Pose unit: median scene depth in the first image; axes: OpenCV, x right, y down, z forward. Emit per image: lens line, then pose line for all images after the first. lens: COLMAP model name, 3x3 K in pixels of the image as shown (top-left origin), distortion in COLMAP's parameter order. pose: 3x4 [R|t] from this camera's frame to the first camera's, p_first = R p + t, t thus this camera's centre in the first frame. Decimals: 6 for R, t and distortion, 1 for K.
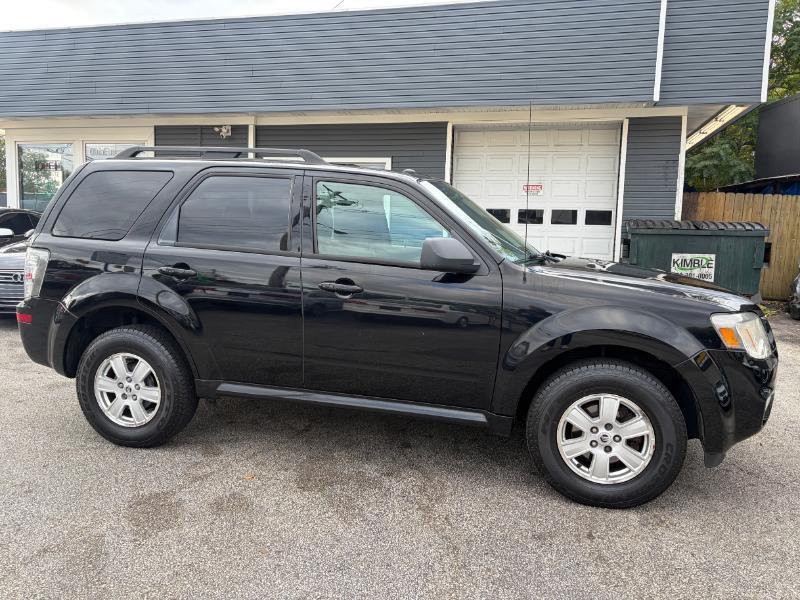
lens RADIAL K [[602.9, 0, 397.9], [0, 602.9, 298.2], [0, 0, 1]] dist [0.047215, -0.046760]
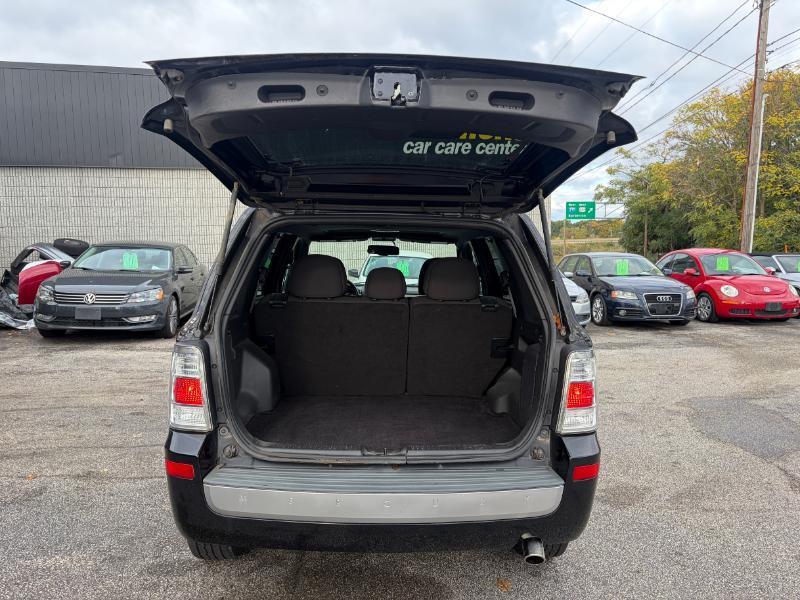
lens RADIAL K [[602.9, 0, 405.9], [0, 602.9, 296.3], [0, 0, 1]] dist [0.047215, -0.046760]
pose [[-0.273415, -0.111453, 0.955417, -1.198241], [0.101361, 0.984396, 0.143840, -0.258090], [-0.956541, 0.136170, -0.257852, 1.392932]]
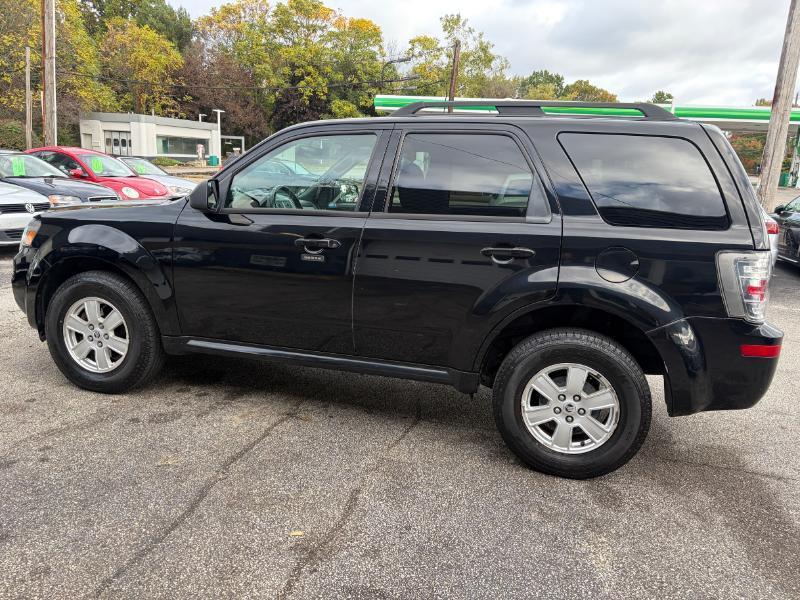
lens RADIAL K [[602.9, 0, 402.0], [0, 602.9, 297.7], [0, 0, 1]] dist [0.047215, -0.046760]
pose [[-0.995751, -0.090573, 0.016620, -0.129763], [-0.080516, 0.943937, 0.320157, -0.286829], [-0.044686, 0.317459, -0.947219, 2.185700]]
